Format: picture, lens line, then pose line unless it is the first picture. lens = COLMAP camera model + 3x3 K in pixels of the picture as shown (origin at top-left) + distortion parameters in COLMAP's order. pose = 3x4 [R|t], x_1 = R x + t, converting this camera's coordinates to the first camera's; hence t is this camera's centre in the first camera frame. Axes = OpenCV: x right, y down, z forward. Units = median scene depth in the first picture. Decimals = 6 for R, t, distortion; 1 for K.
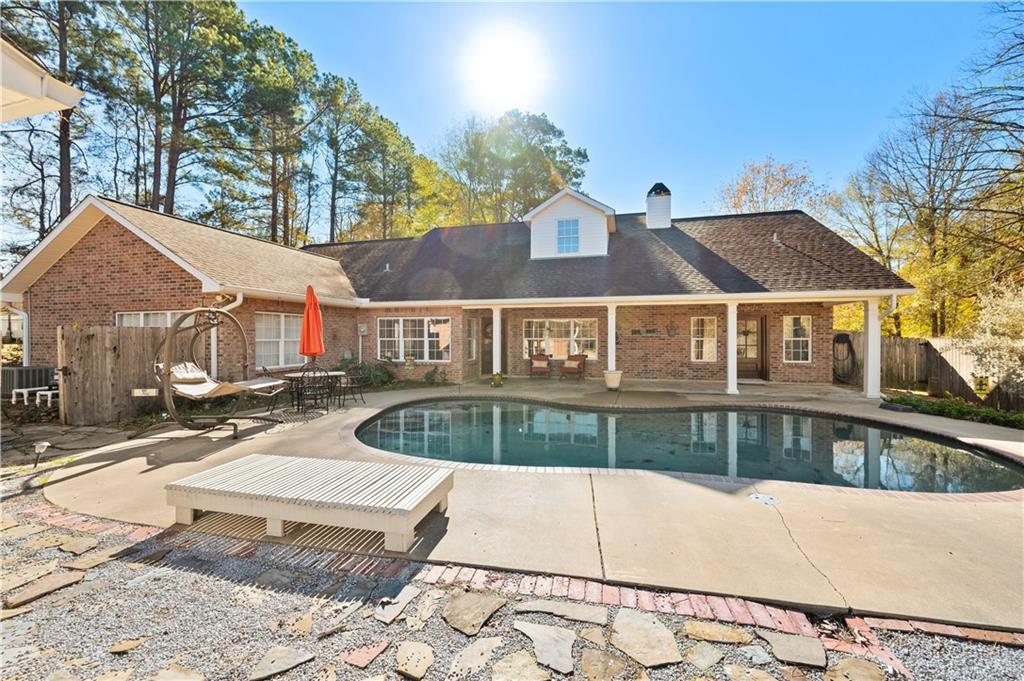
lens RADIAL K [[414.1, 0, 517.3], [0, 414.1, 318.4], [0, 0, 1]] dist [-0.006915, -0.000064]
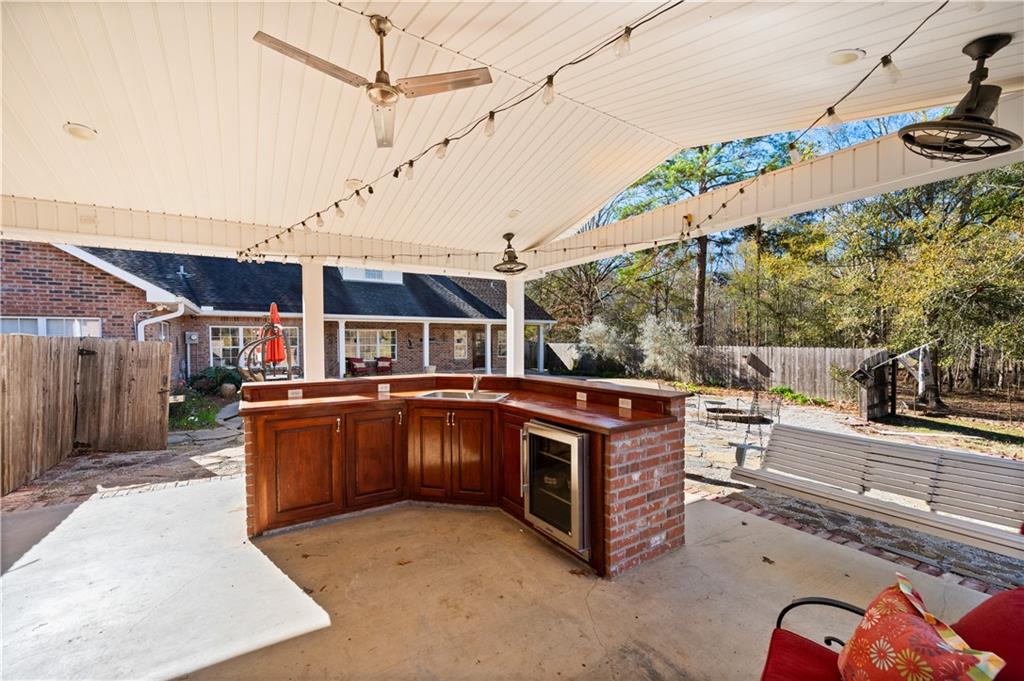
lens RADIAL K [[414.1, 0, 521.1], [0, 414.1, 337.1], [0, 0, 1]] dist [-0.006915, -0.000064]
pose [[0.644291, 0.004374, 0.764768, -0.619362], [-0.030430, 0.999338, 0.019921, -0.017278], [-0.764175, -0.036107, 0.643998, -0.209009]]
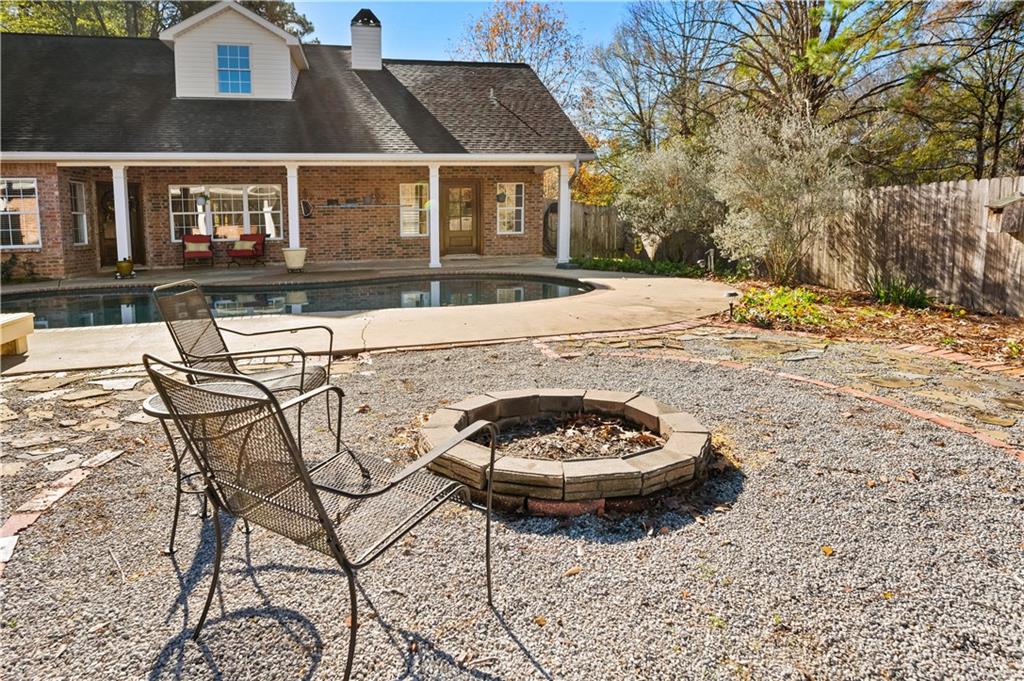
lens RADIAL K [[619.9, 0, 528.3], [0, 619.9, 258.9], [0, 0, 1]] dist [-0.004270, 0.000819]
pose [[0.879423, -0.046008, 0.473813, 0.051698], [0.001667, 0.995610, 0.093582, 0.031830], [-0.476039, -0.081509, 0.875639, -0.224223]]
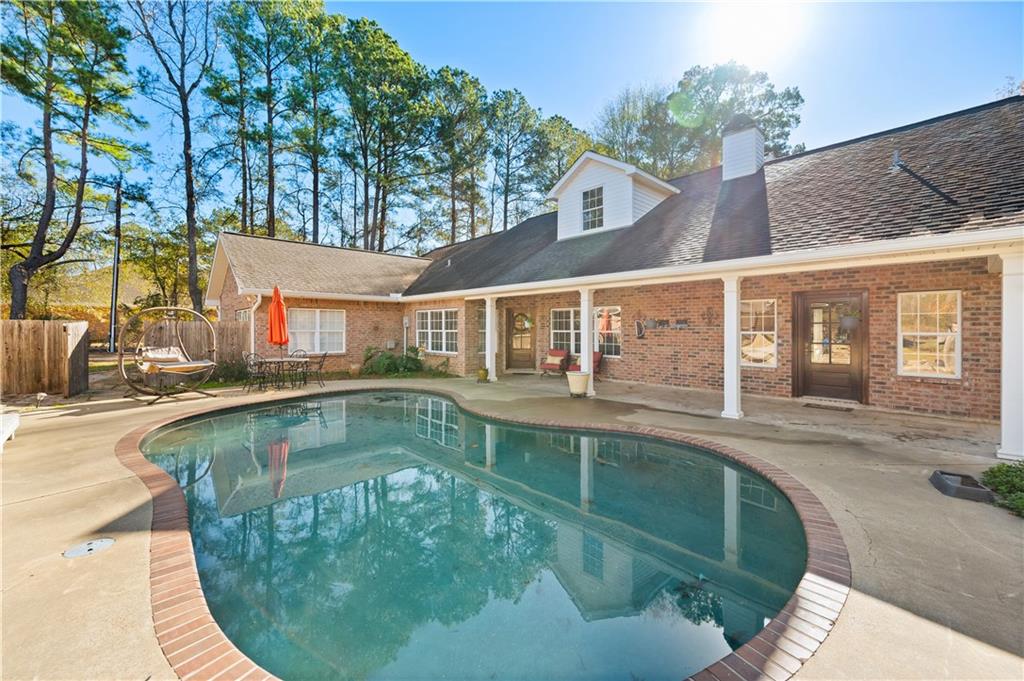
lens RADIAL K [[414.1, 0, 529.3], [0, 414.1, 316.3], [0, 0, 1]] dist [-0.006915, -0.000064]
pose [[0.848330, -0.013435, -0.529297, 0.491644], [0.021347, 0.999733, 0.008838, 0.009422], [0.529037, -0.018797, 0.848391, 0.238398]]
